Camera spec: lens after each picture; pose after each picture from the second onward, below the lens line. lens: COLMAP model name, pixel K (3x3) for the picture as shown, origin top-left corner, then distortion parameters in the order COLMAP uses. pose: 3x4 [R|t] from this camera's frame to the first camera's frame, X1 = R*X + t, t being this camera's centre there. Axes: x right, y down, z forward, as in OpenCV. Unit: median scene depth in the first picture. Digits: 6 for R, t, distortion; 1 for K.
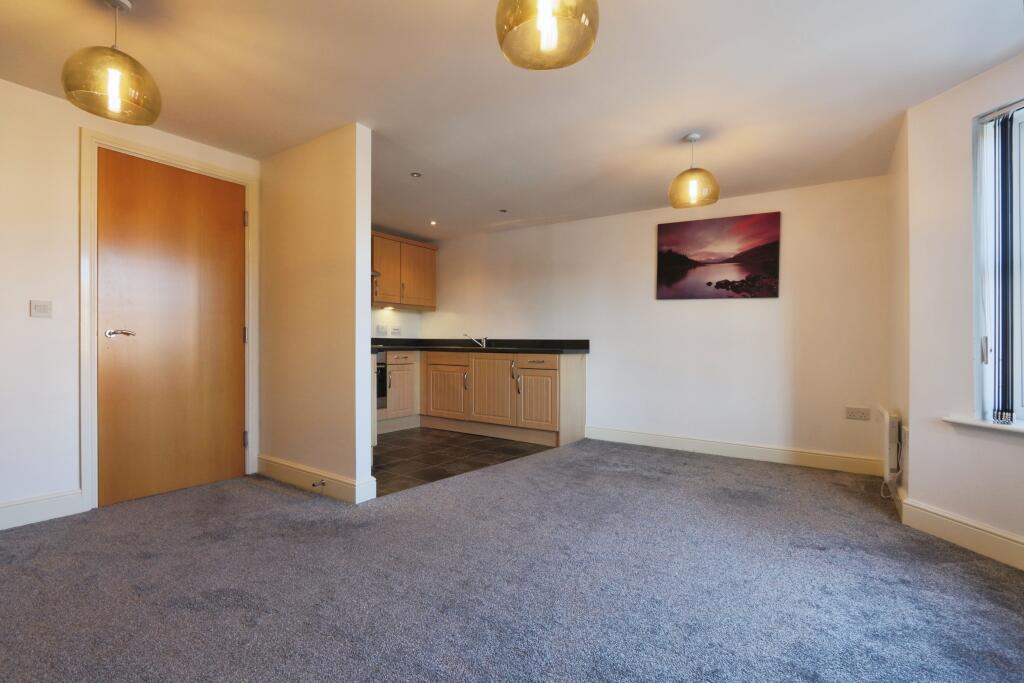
lens RADIAL K [[478.8, 0, 508.3], [0, 478.8, 347.0], [0, 0, 1]] dist [-0.002656, 0.000638]
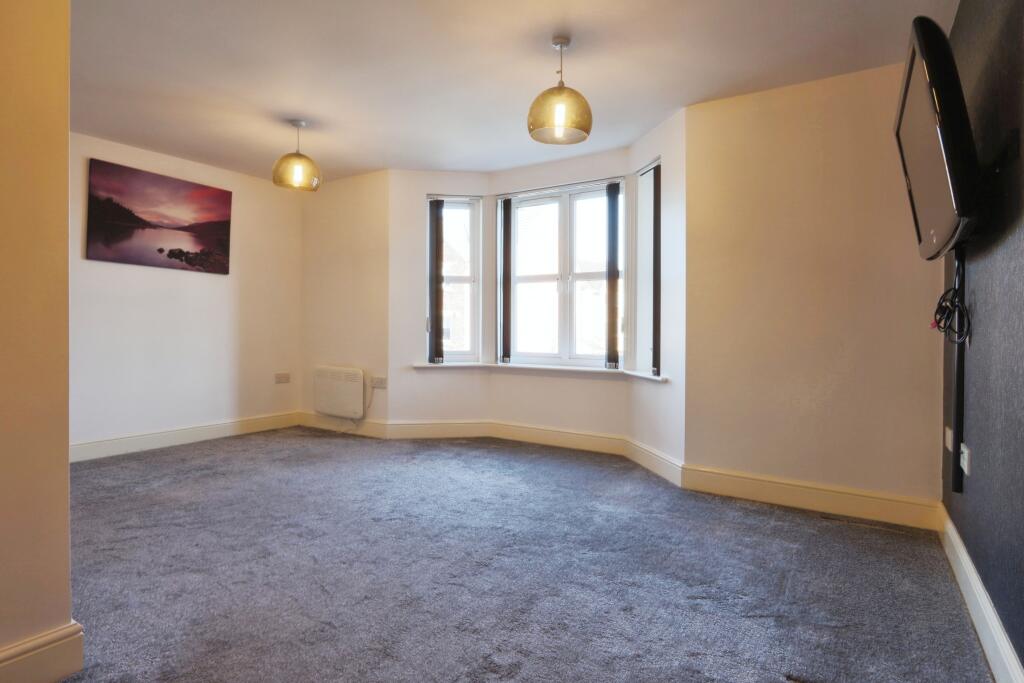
lens RADIAL K [[544.4, 0, 504.7], [0, 544.4, 334.0], [0, 0, 1]] dist [-0.022438, -0.000724]
pose [[-0.025752, -0.026398, 0.999320, -0.588152], [0.001183, 0.999650, 0.026437, -0.007238], [-0.999668, 0.001863, -0.025712, 0.421288]]
